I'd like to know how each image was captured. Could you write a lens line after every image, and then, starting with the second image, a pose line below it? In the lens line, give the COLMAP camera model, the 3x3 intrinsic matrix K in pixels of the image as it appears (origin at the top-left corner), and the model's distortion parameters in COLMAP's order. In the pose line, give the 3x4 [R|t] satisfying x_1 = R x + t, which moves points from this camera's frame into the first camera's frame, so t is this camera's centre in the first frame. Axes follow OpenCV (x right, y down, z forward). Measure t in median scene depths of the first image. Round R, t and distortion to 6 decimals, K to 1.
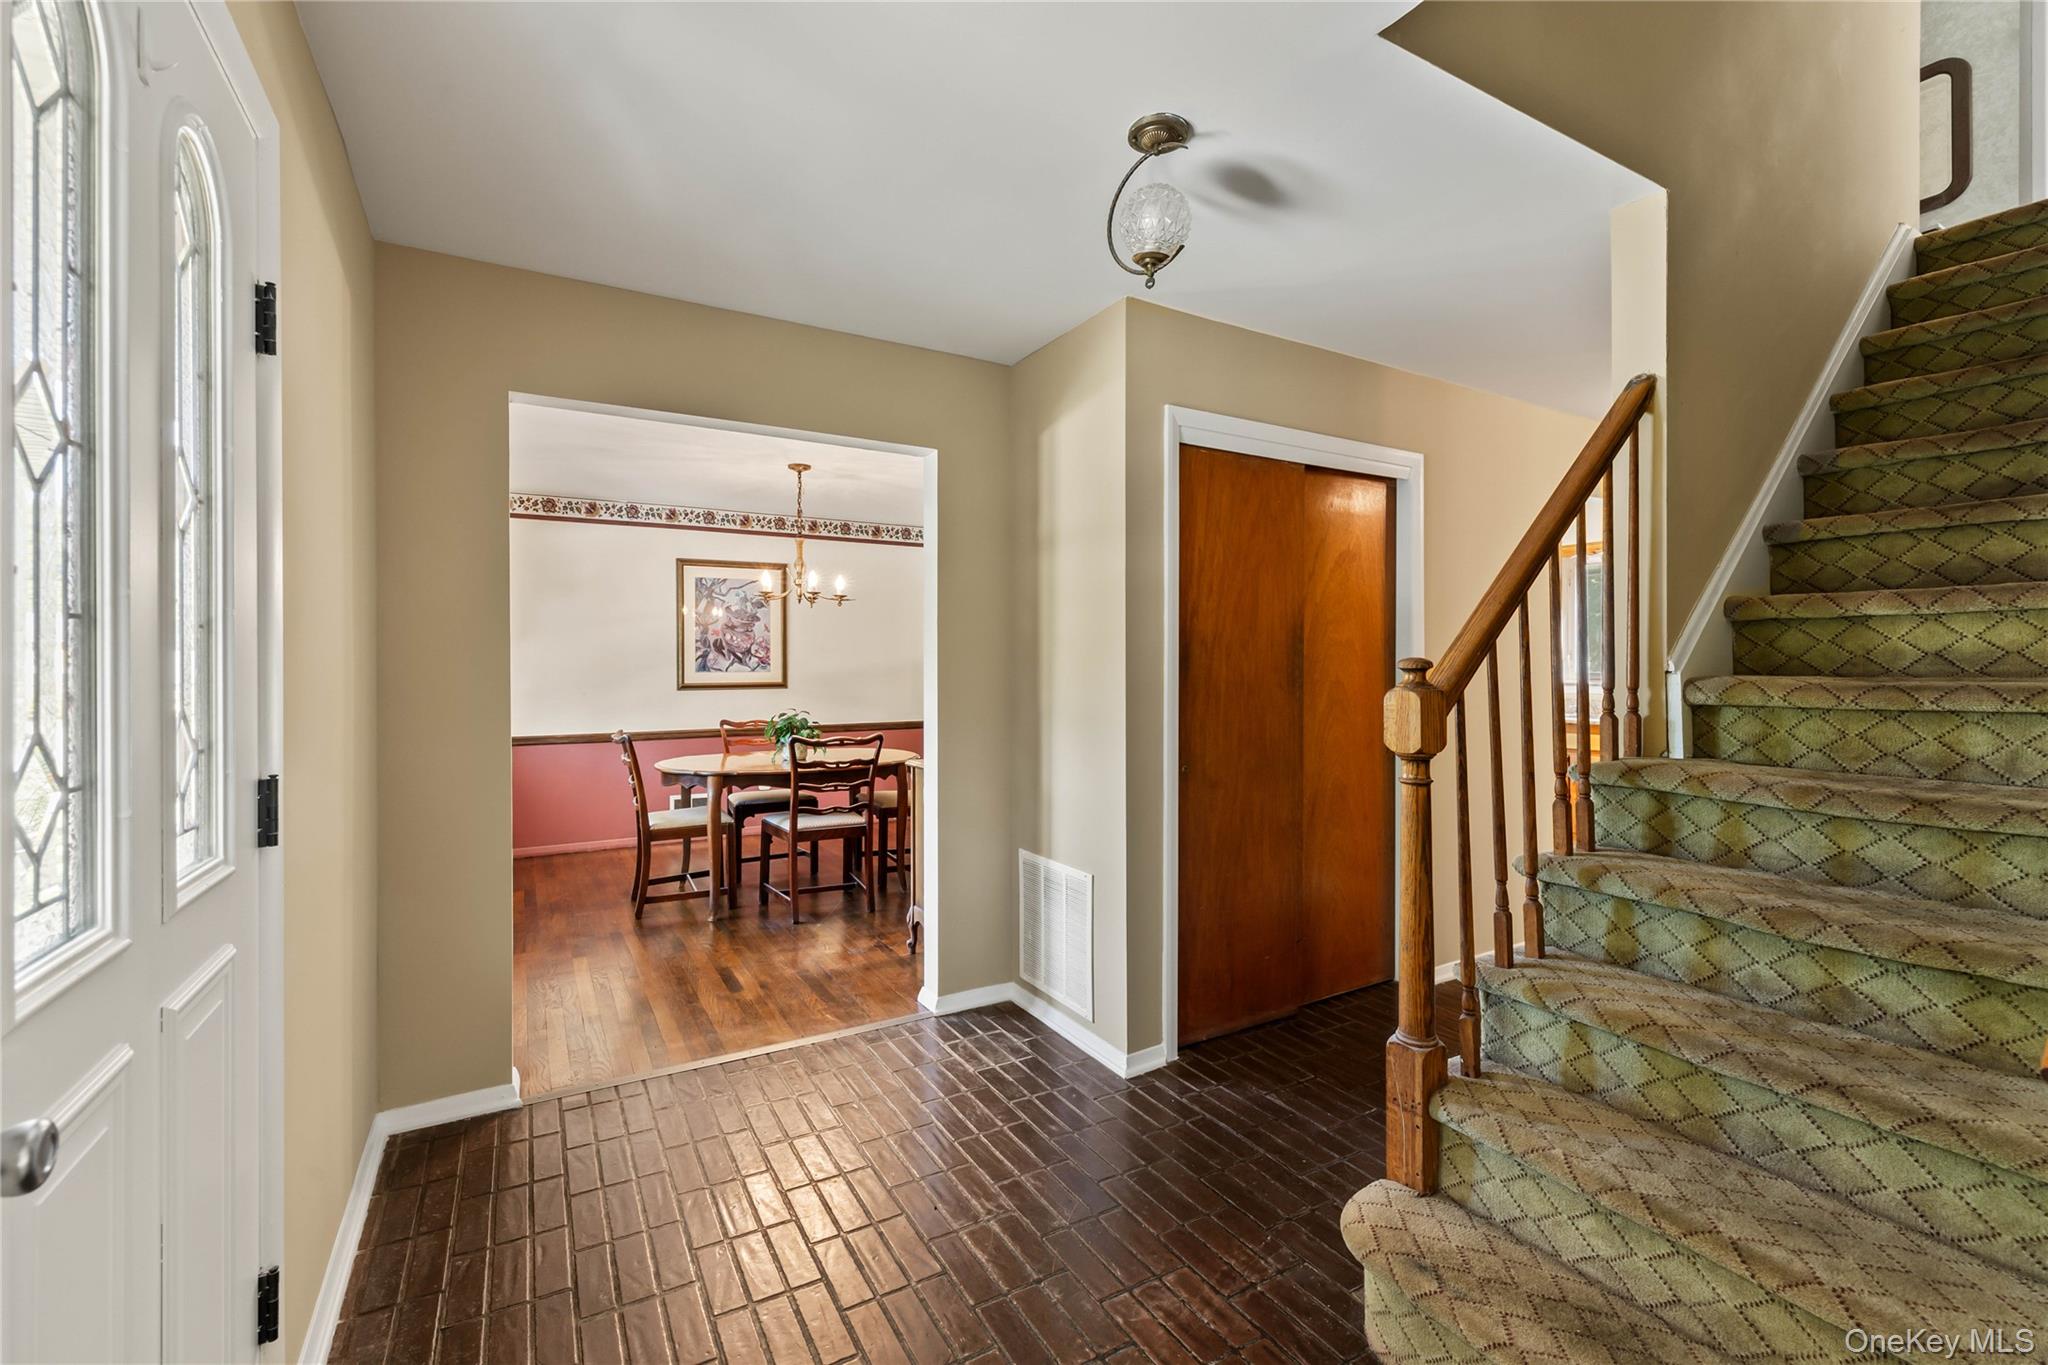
lens RADIAL K [[863.7, 0, 1023.7], [0, 863.7, 668.5], [0, 0, 1]] dist [0.002341, 0.001327]
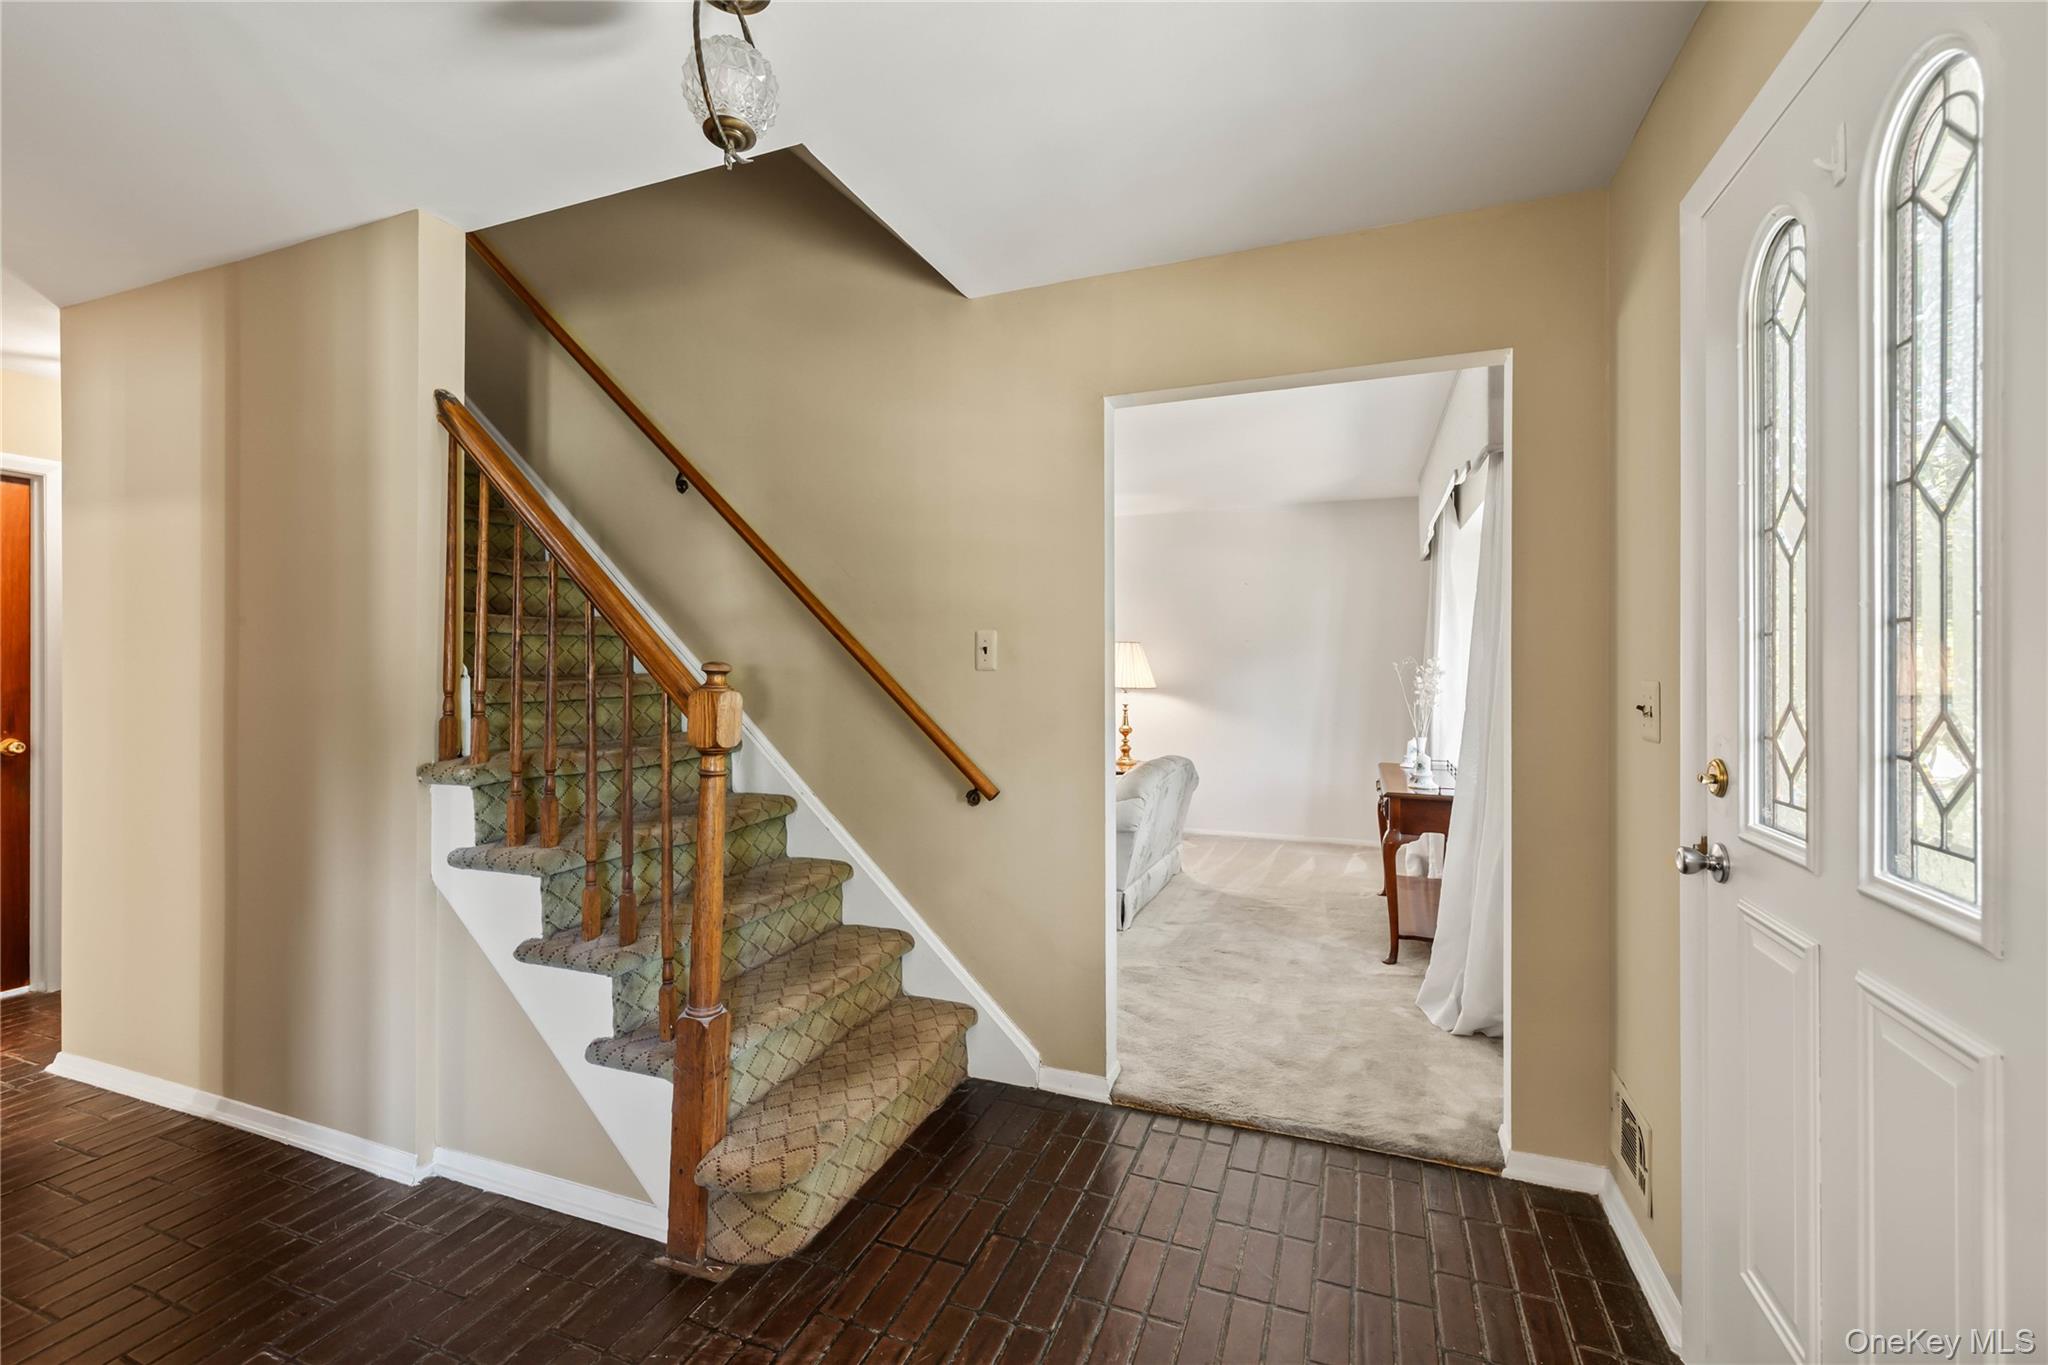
lens RADIAL K [[863.7, 0, 1024.2], [0, 863.7, 674.5], [0, 0, 1]] dist [0.002341, 0.001327]
pose [[-0.627686, 0.002794, 0.778462, -0.703474], [0.005129, 0.999987, 0.000547, 0.007564], [-0.778450, 0.004336, -0.627692, 1.487210]]
